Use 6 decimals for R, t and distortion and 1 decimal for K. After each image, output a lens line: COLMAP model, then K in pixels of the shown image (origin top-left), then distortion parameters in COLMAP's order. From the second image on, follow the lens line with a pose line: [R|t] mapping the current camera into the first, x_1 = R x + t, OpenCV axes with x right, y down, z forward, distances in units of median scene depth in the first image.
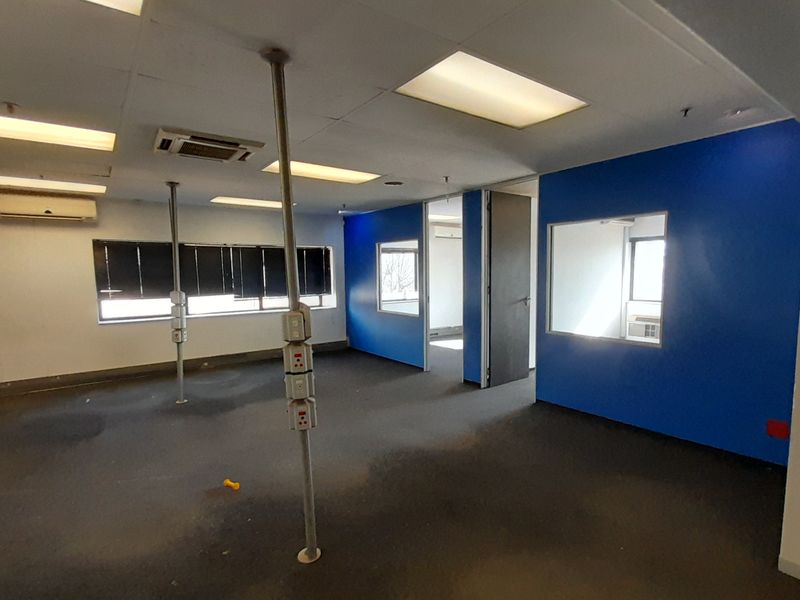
lens RADIAL K [[420.5, 0, 405.3], [0, 420.5, 311.8], [0, 0, 1]] dist [0.039858, -0.027535]
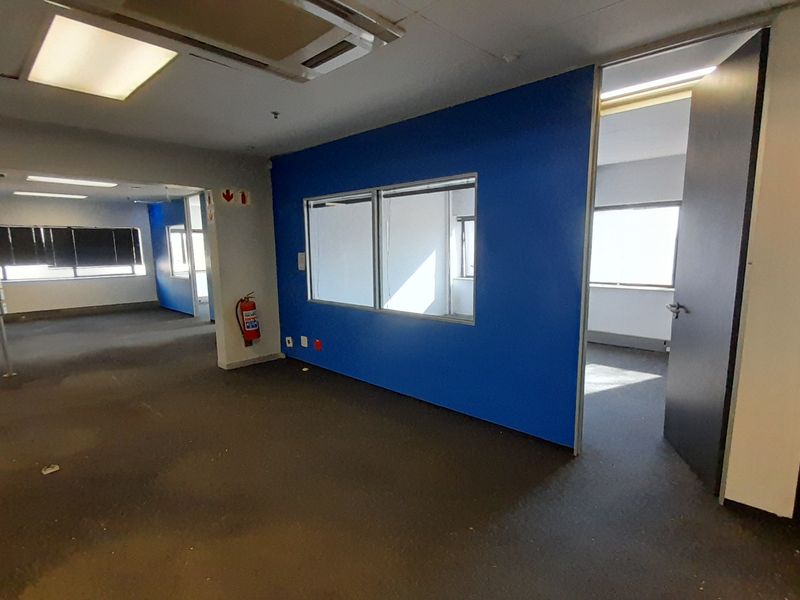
lens RADIAL K [[420.5, 0, 405.3], [0, 420.5, 311.8], [0, 0, 1]] dist [0.039858, -0.027535]
pose [[0.986453, -0.021652, 0.162611, 0.469645], [0.013541, 0.998616, 0.050828, 0.053392], [-0.163486, -0.047937, 0.985380, -0.484386]]
